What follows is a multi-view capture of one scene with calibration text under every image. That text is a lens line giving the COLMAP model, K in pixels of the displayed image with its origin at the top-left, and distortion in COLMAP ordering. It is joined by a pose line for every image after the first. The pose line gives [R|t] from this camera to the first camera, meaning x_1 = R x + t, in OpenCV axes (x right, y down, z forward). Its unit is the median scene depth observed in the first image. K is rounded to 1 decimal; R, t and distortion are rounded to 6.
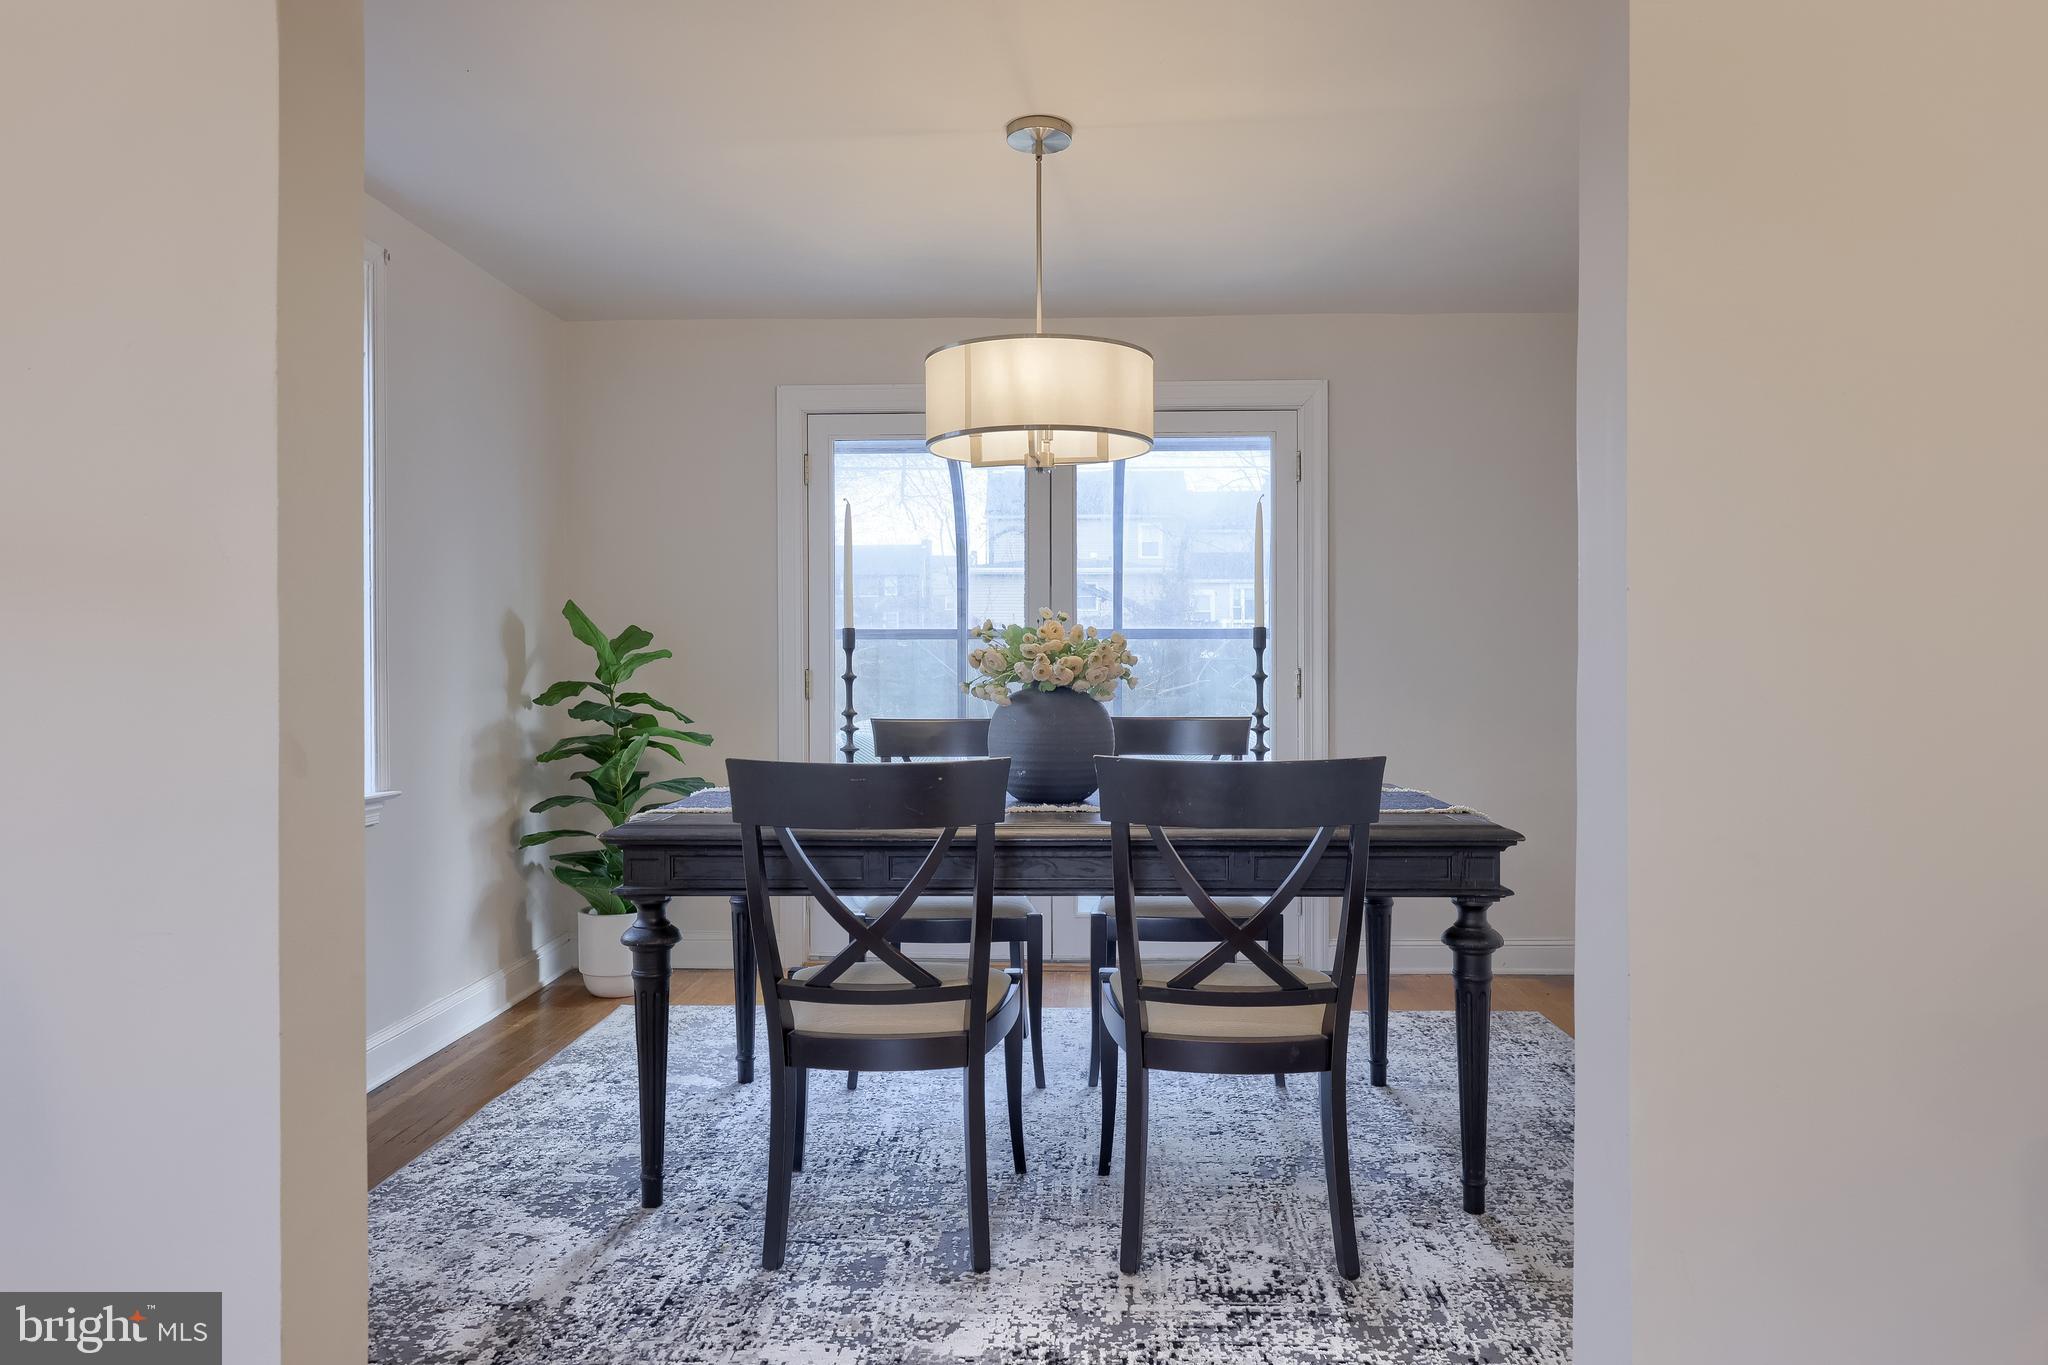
lens RADIAL K [[1329.3, 0, 1023.9], [0, 1329.3, 653.0], [0, 0, 1]] dist [0.000511, 0.000224]
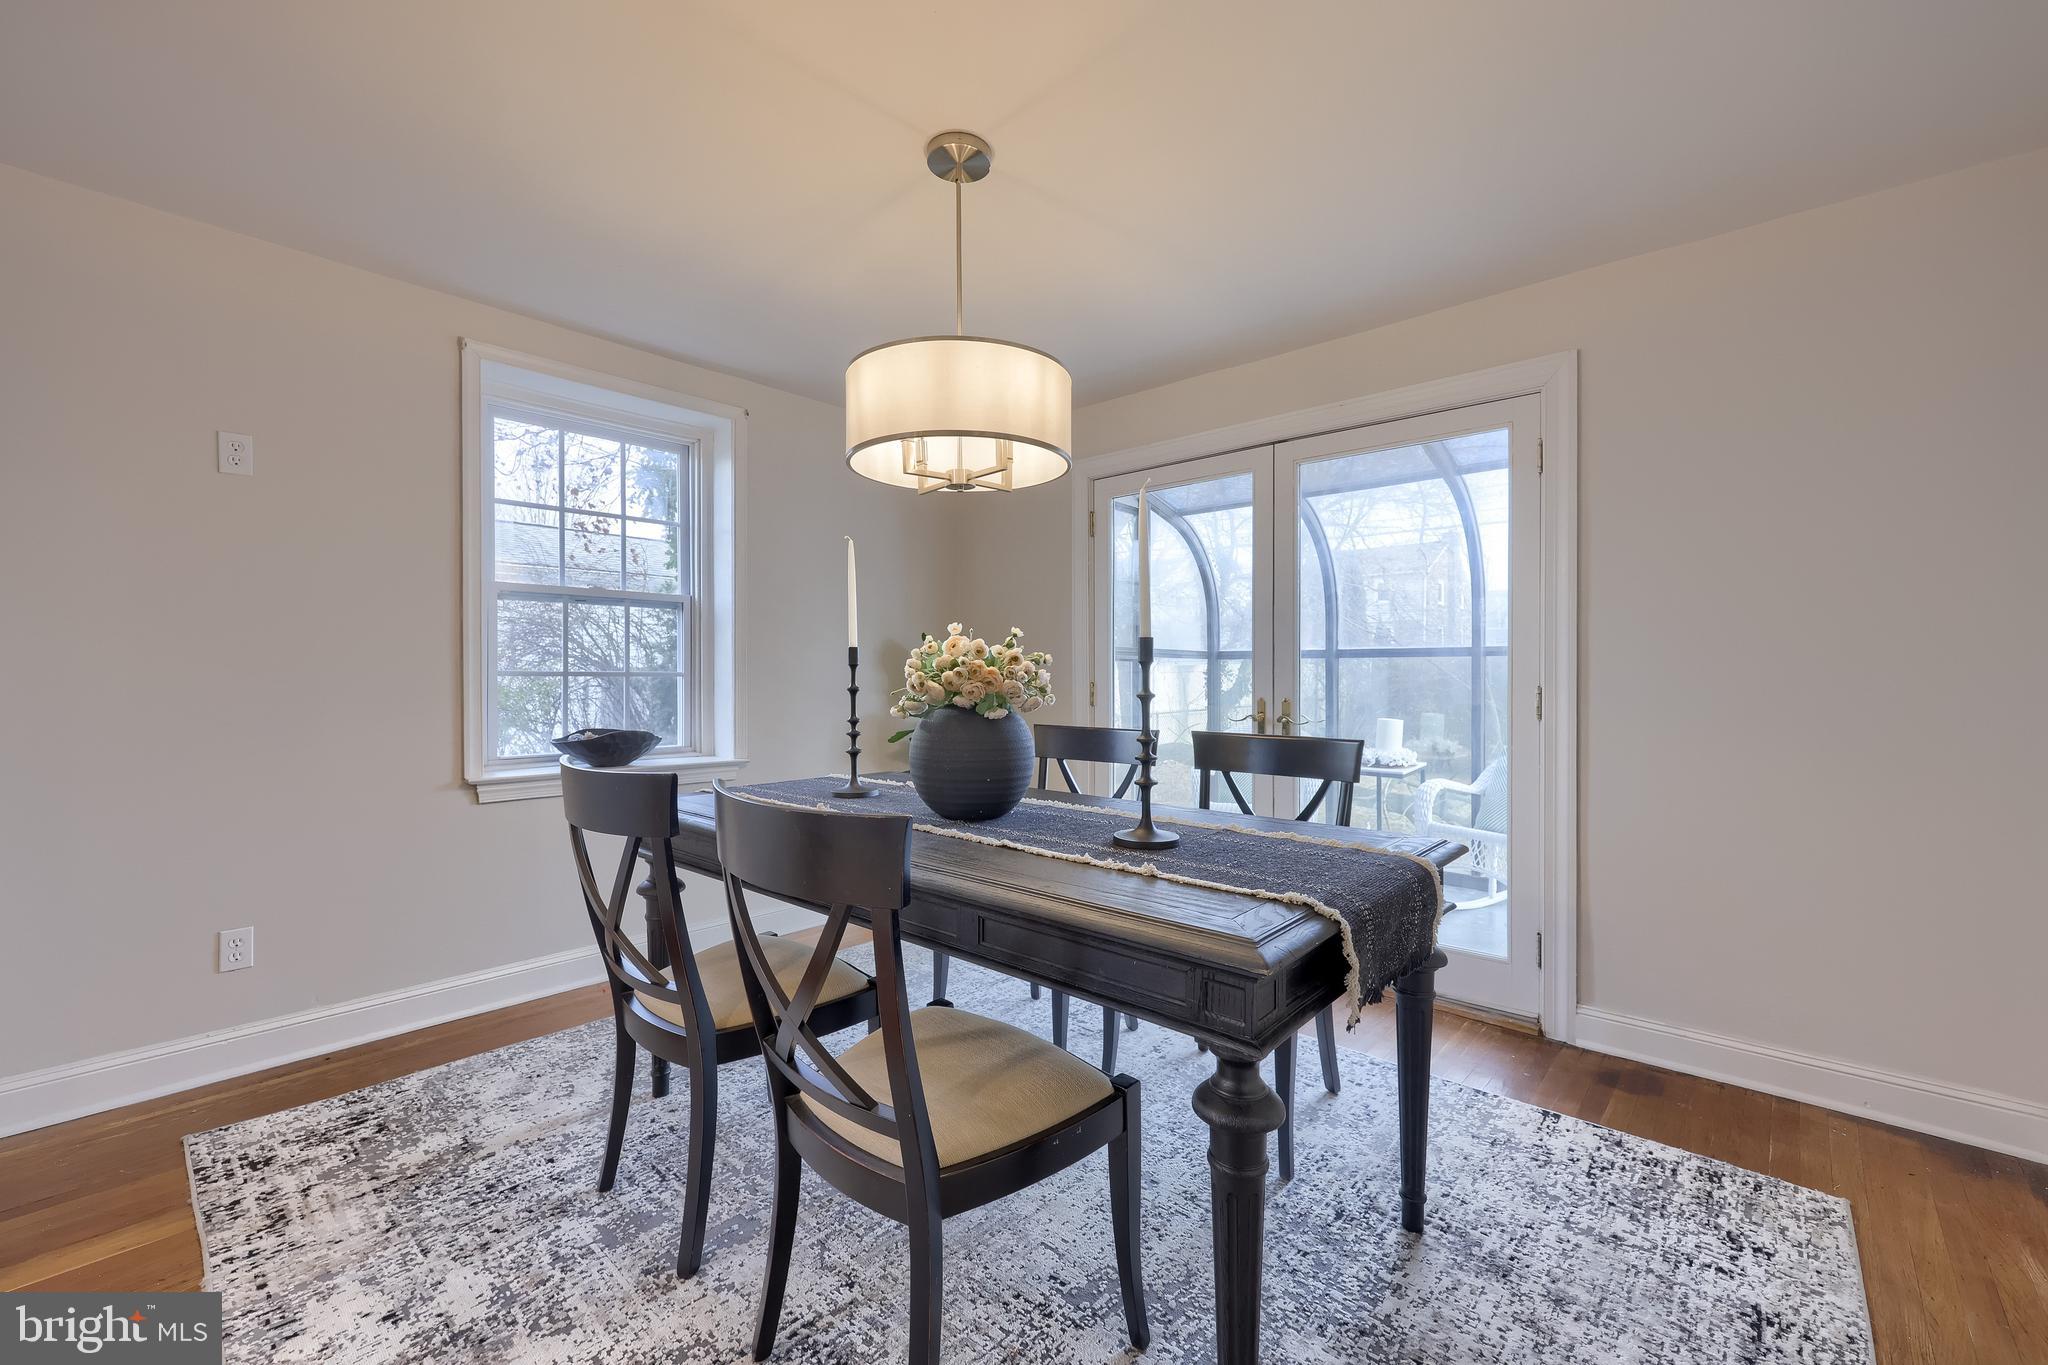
lens RADIAL K [[830.9, 0, 1031.2], [0, 830.9, 673.7], [0, 0, 1]] dist [-0.000937, -0.000056]
pose [[0.759739, 0.002409, -0.650223, 0.467797], [-0.000244, 0.999994, 0.003419, 0.001430], [0.650228, -0.002439, 0.759736, 0.556348]]
